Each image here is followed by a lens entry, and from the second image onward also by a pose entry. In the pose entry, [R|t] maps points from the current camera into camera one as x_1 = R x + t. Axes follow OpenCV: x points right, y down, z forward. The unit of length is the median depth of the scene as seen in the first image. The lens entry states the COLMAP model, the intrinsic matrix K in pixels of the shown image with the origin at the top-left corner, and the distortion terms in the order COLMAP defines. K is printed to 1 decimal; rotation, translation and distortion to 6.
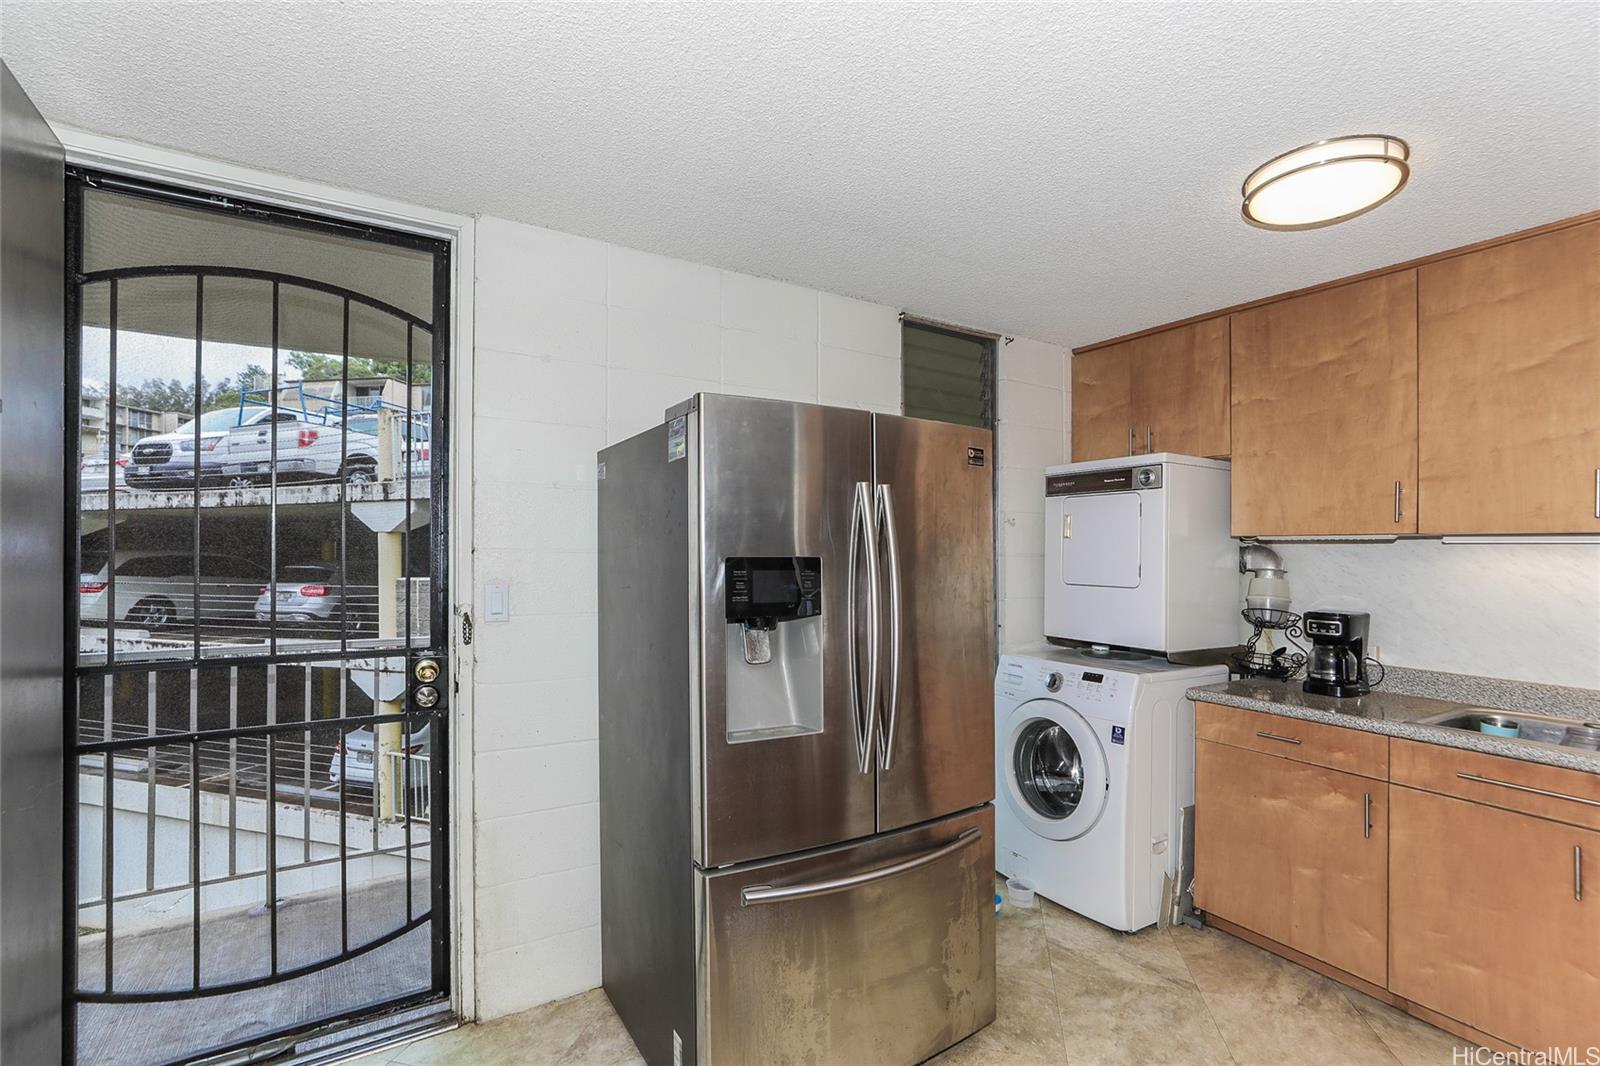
lens RADIAL K [[724.3, 0, 807.8], [0, 724.3, 543.6], [0, 0, 1]] dist [-0.038493, 0.015902]
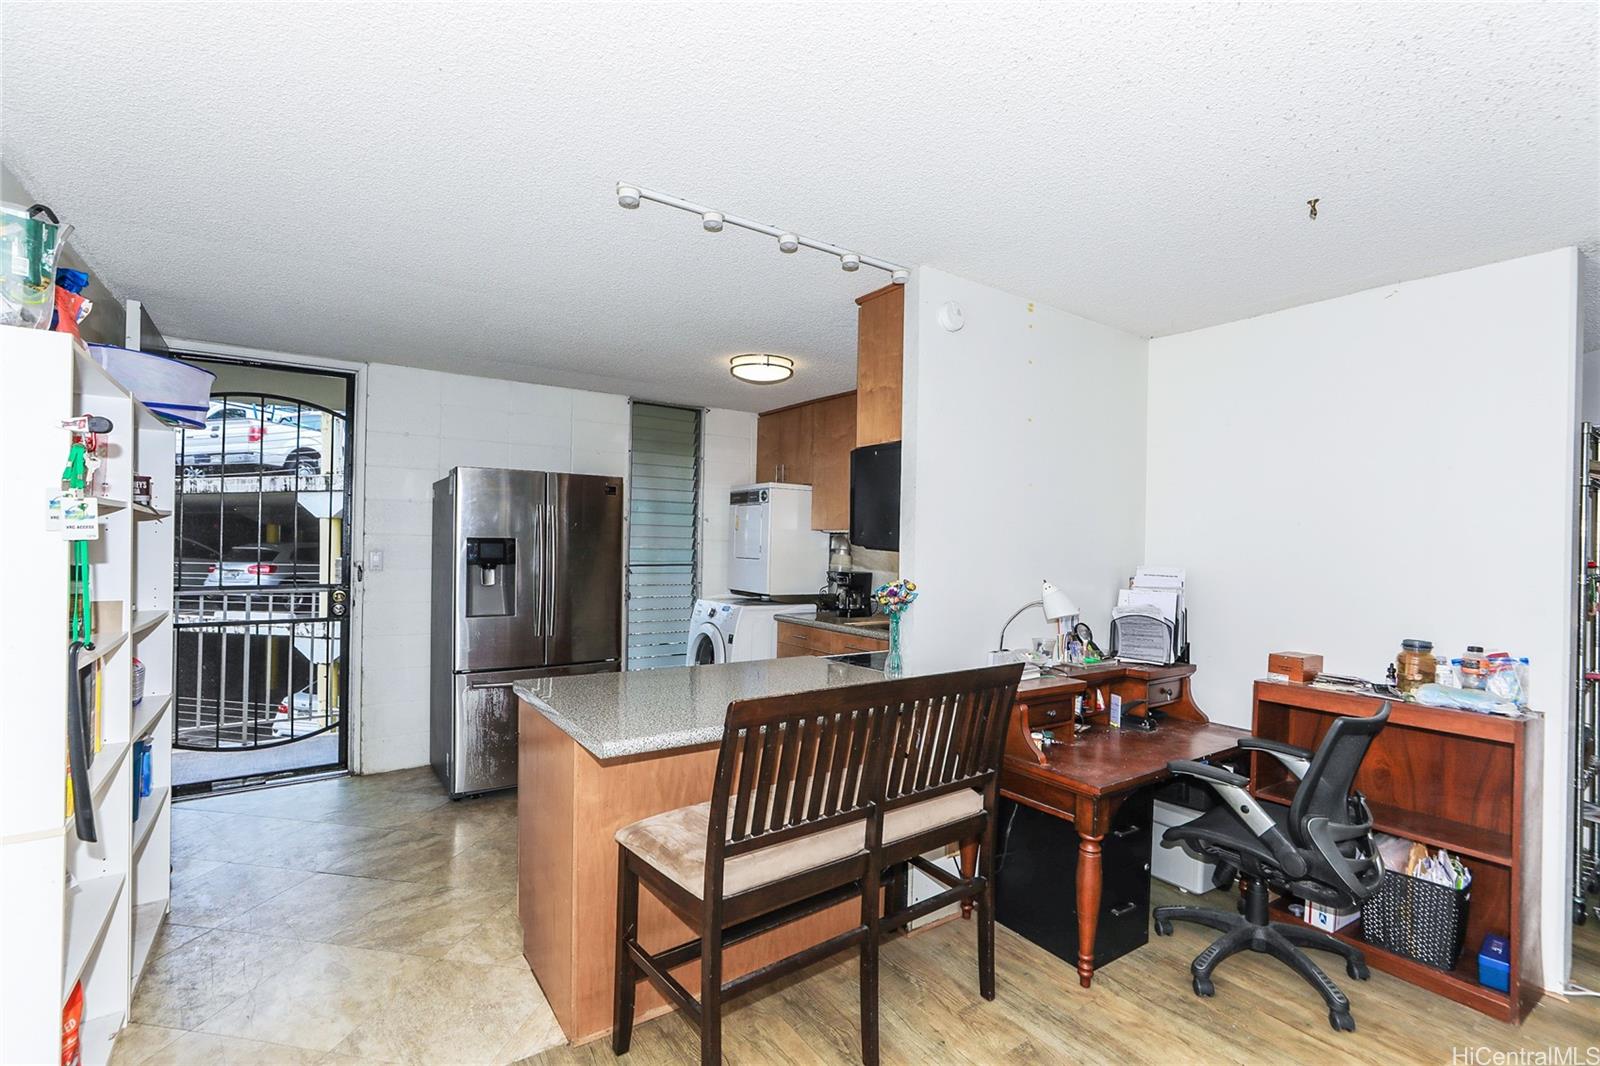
lens RADIAL K [[713.4, 0, 801.1], [0, 713.4, 523.0], [0, 0, 1]] dist [-0.036350, 0.018878]
pose [[0.998395, 0.010197, 0.055714, 0.407370], [-0.009549, 0.999884, -0.011873, -0.005527], [-0.055829, 0.011322, 0.998376, -0.653416]]
